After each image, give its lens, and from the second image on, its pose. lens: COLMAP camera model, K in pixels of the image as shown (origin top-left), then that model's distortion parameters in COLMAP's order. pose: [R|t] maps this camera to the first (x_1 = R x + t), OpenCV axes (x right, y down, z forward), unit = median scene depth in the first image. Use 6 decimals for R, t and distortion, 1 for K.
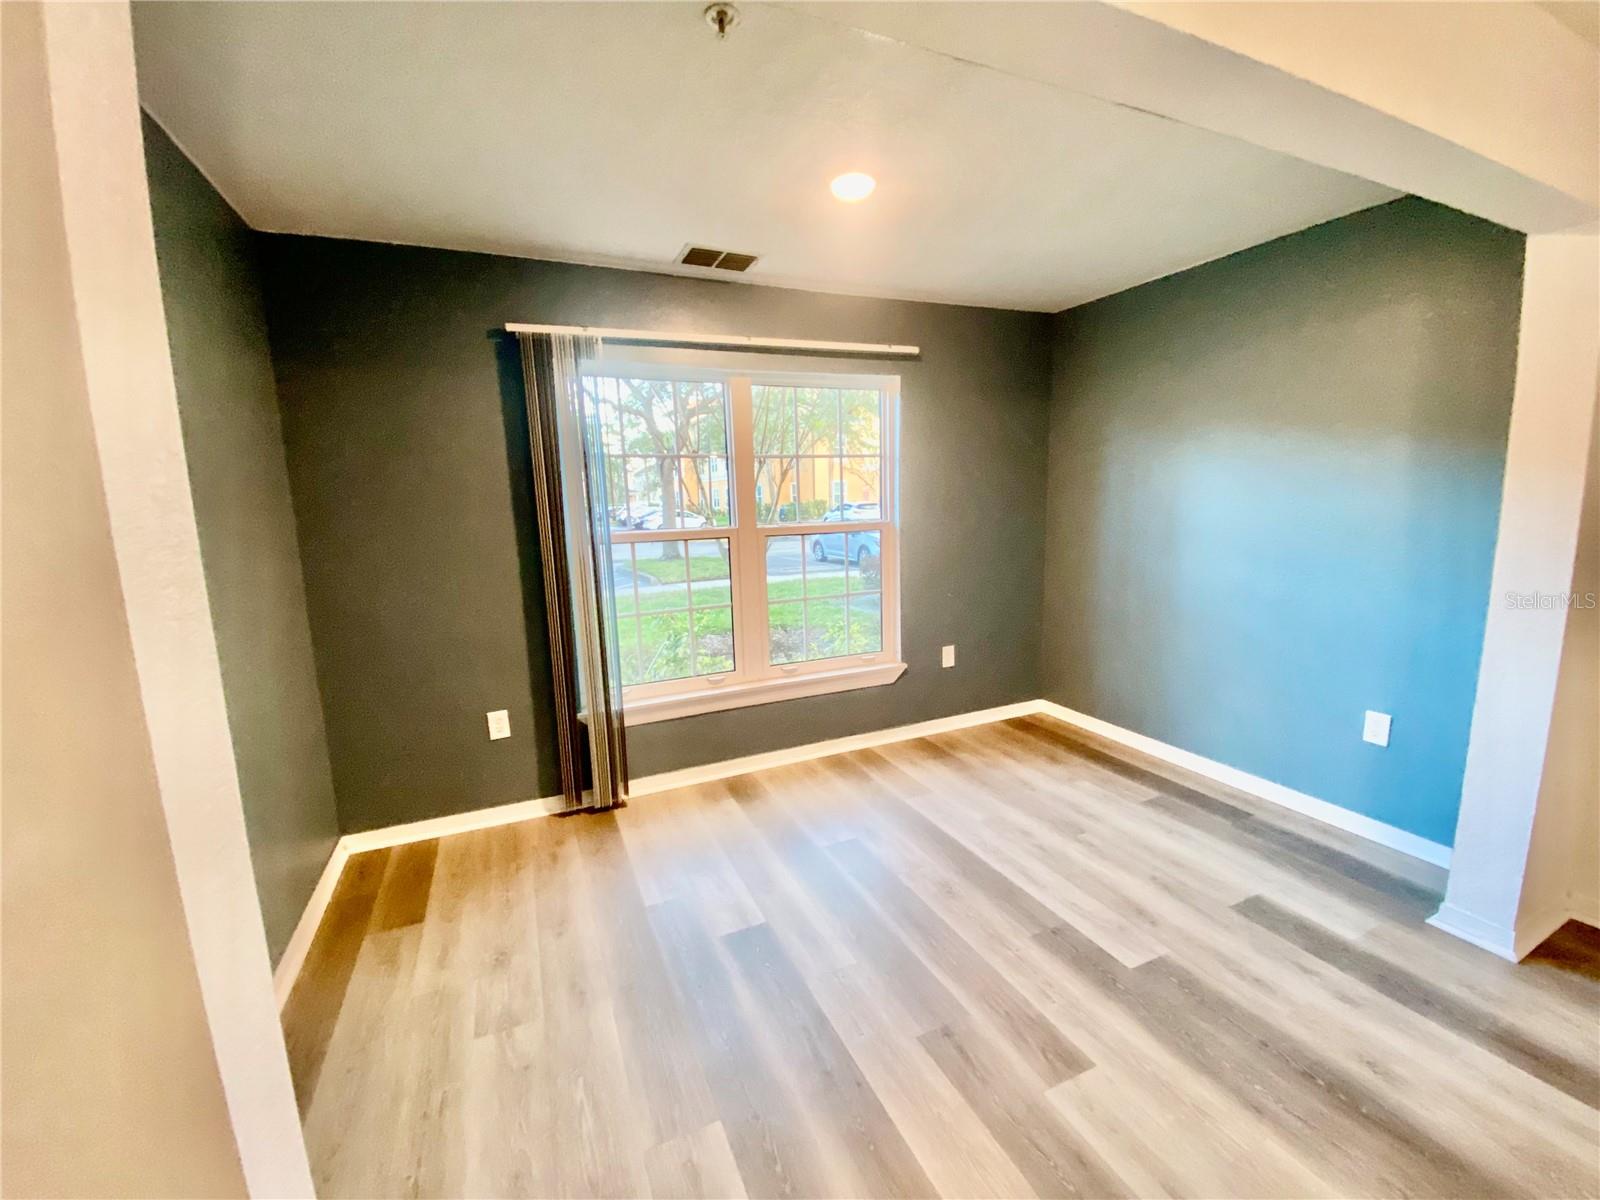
lens RADIAL K [[647.6, 0, 788.0], [0, 647.6, 605.0], [0, 0, 1]] dist [0.034526, -0.027098]
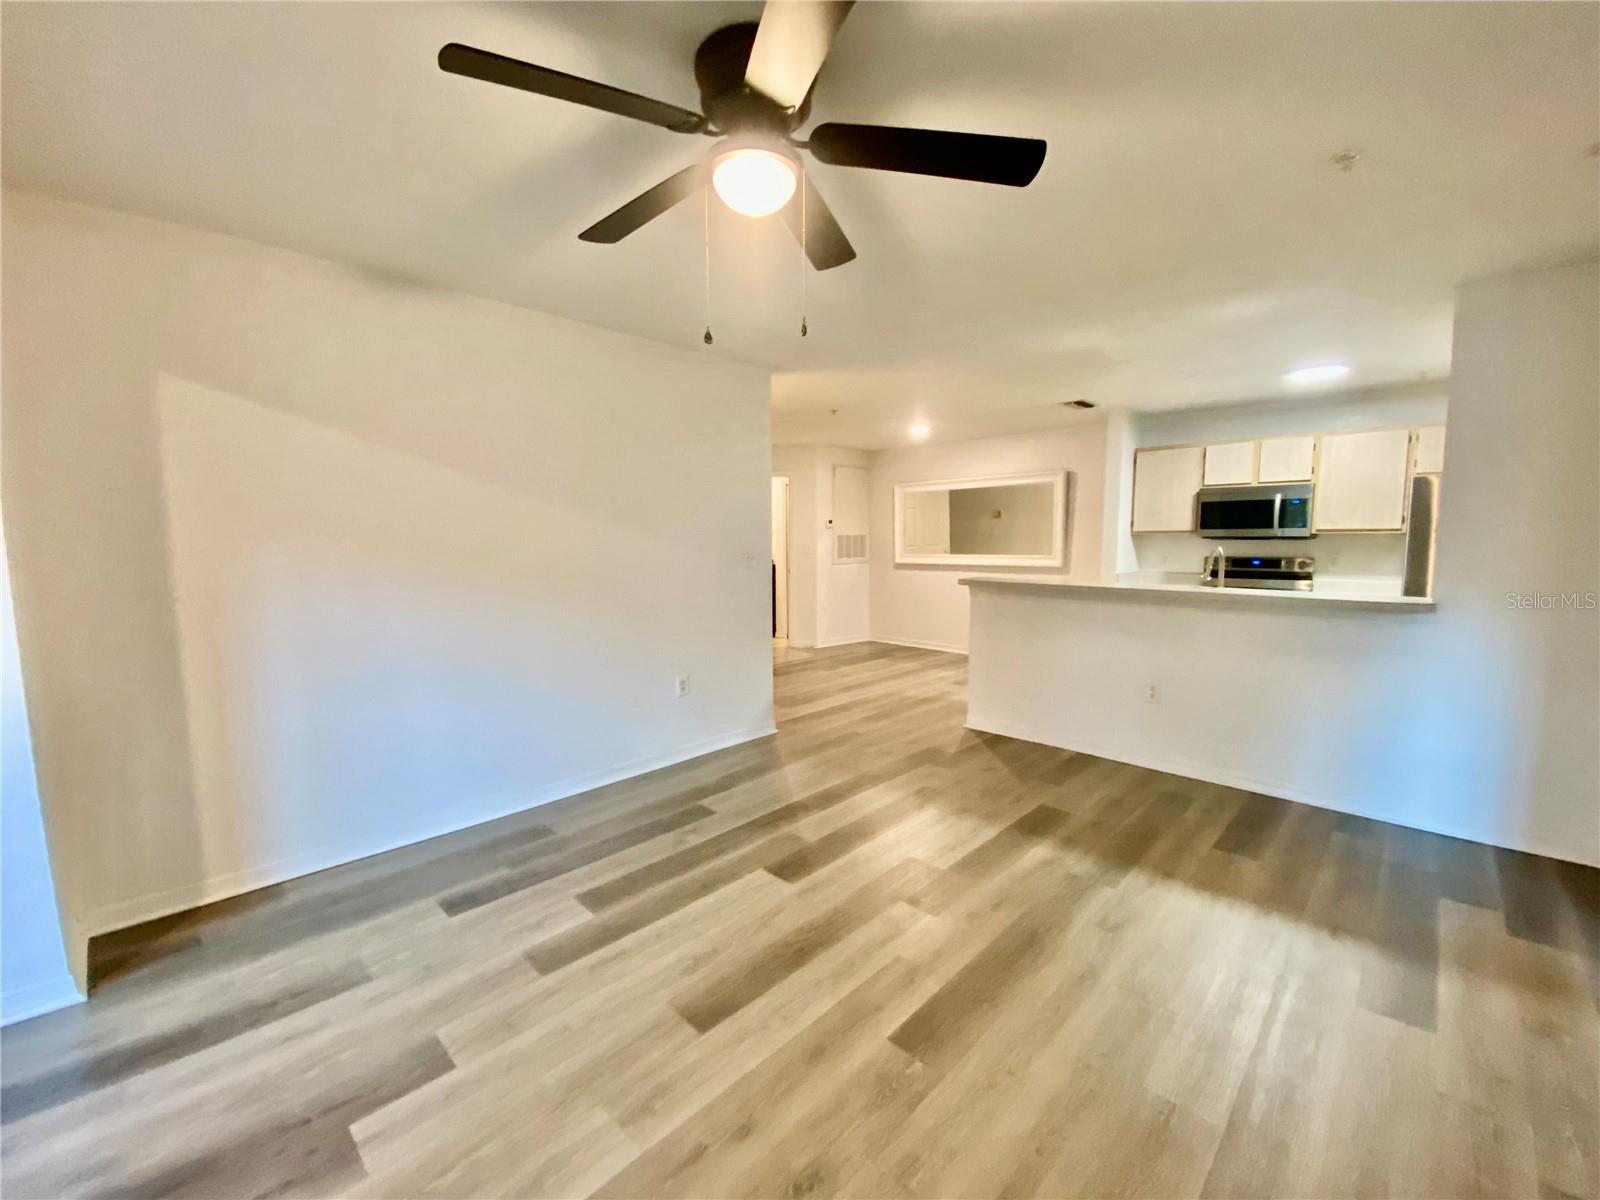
lens RADIAL K [[647.6, 0, 788.0], [0, 647.6, 605.0], [0, 0, 1]] dist [0.034526, -0.027098]
pose [[-0.379227, -0.068408, 0.922772, -0.099813], [0.162826, 0.976768, 0.139326, -0.002012], [-0.910865, 0.203087, -0.359278, 0.154756]]
